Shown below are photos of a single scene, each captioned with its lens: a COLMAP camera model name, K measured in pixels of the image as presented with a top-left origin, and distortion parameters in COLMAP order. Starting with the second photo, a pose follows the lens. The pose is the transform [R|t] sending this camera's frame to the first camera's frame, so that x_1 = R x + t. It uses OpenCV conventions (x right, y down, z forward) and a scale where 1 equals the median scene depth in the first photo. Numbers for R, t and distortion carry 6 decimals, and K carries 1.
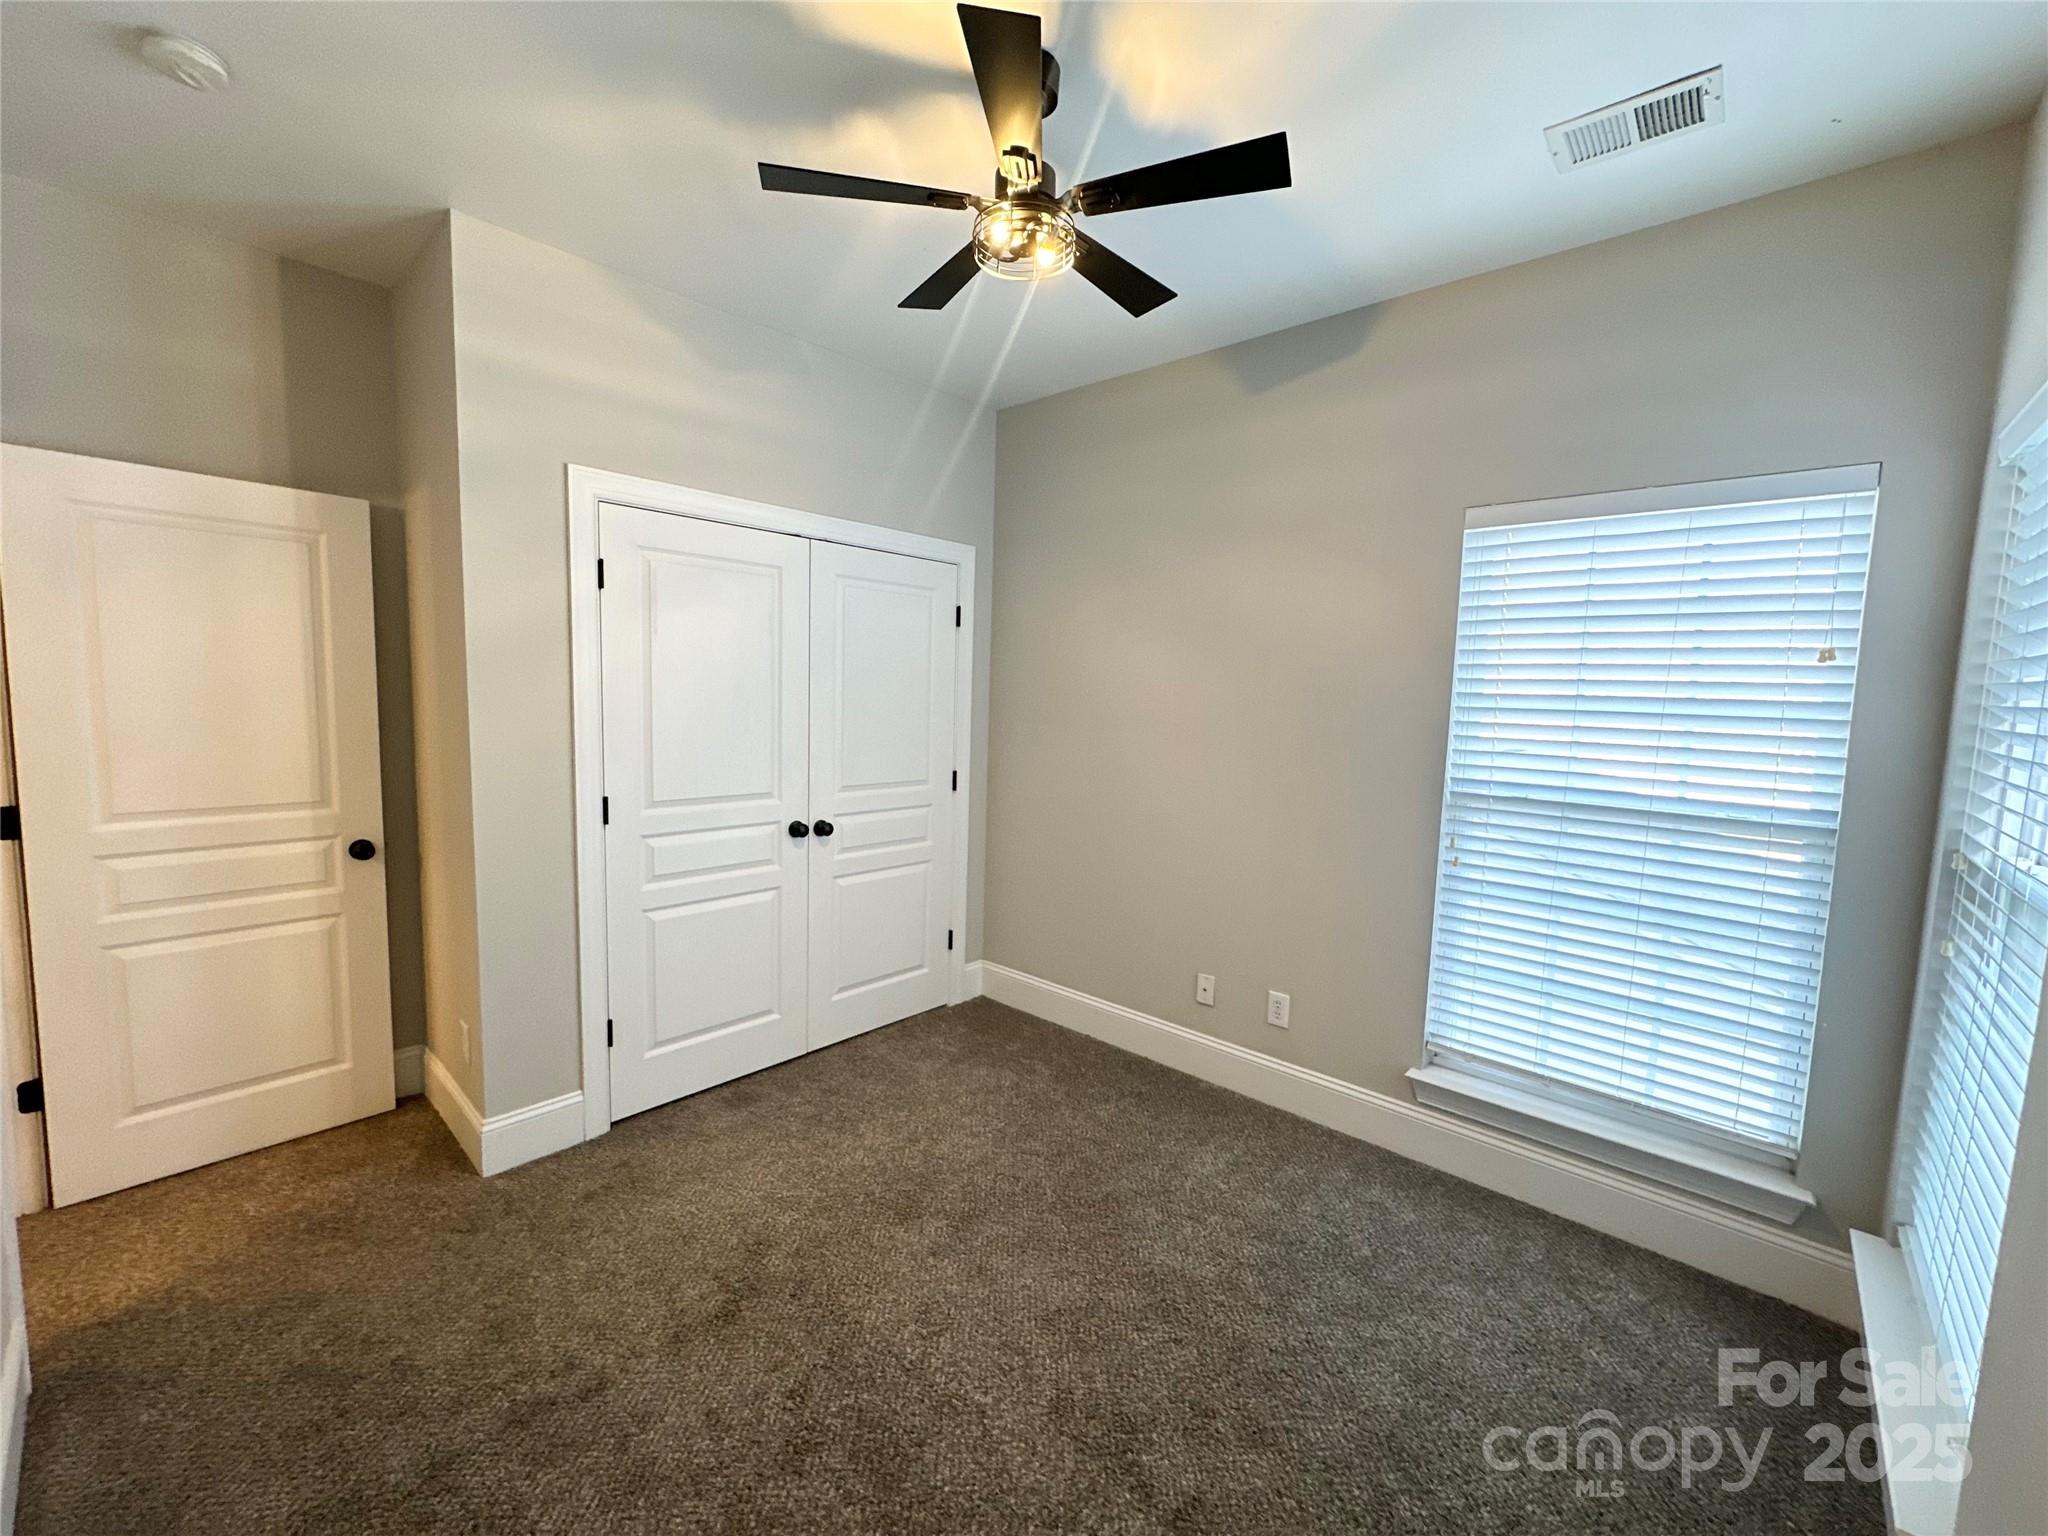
lens RADIAL K [[813.4, 0, 1025.7], [0, 813.4, 768.9], [0, 0, 1]] dist [-0.000498, -0.000131]
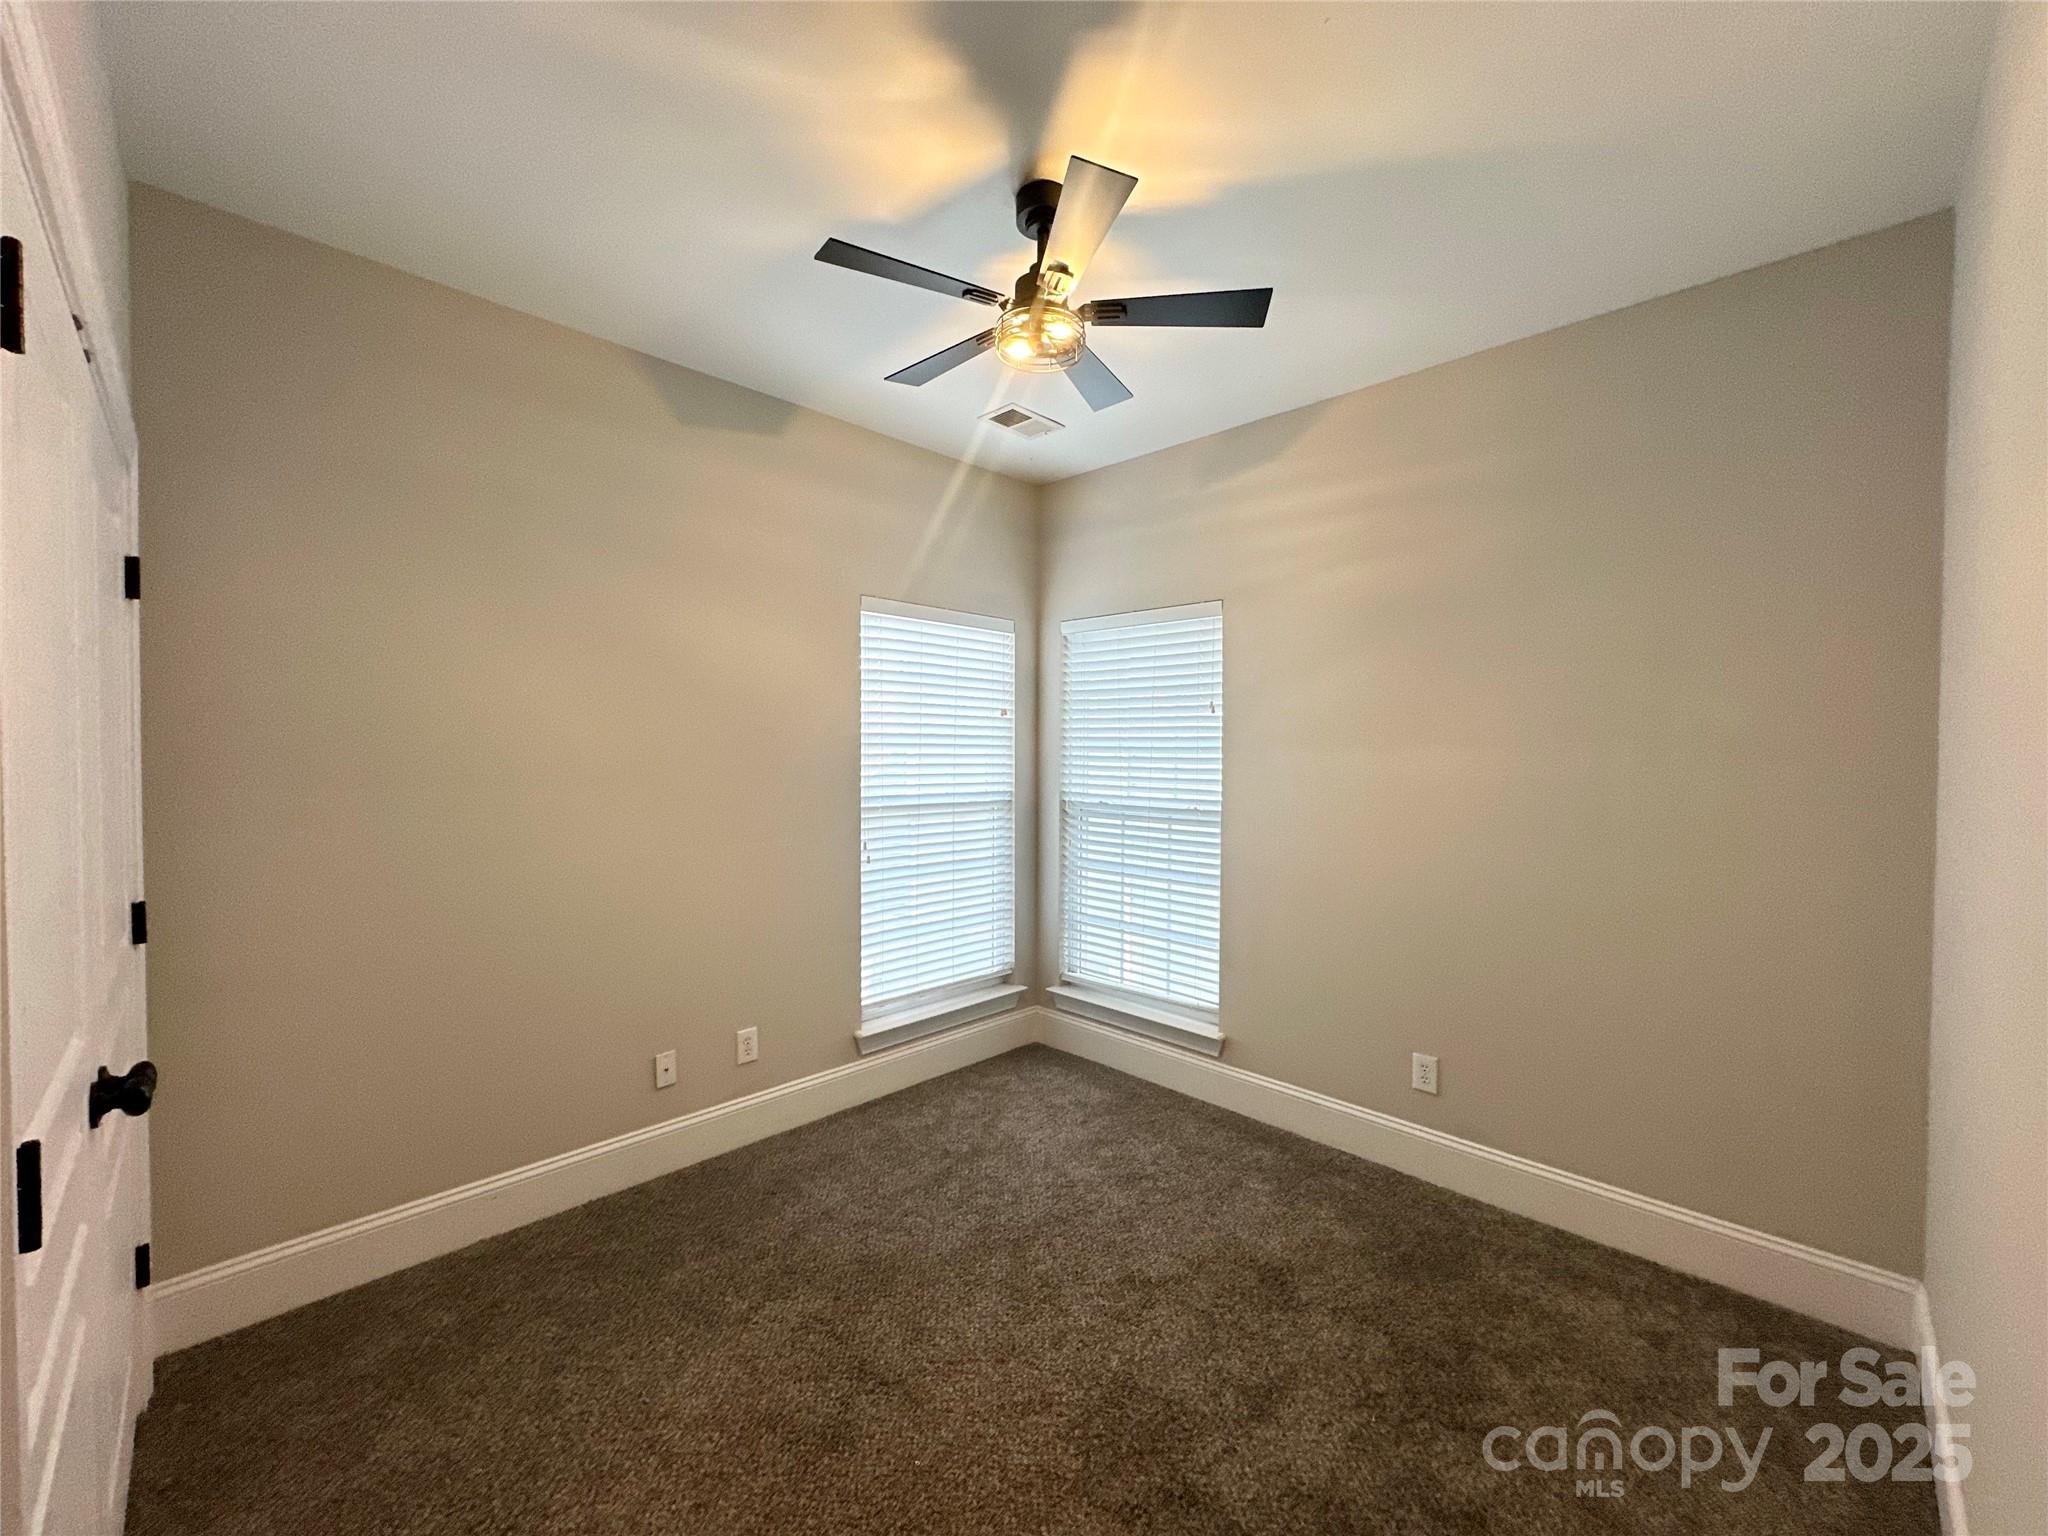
lens RADIAL K [[814.2, 0, 1021.3], [0, 814.2, 767.6], [0, 0, 1]] dist [0.000961, 0.000257]
pose [[0.051559, -0.051423, 0.997345, -0.750553], [0.092051, 0.994667, 0.046526, -0.071801], [-0.994419, 0.089408, 0.056018, 0.650787]]
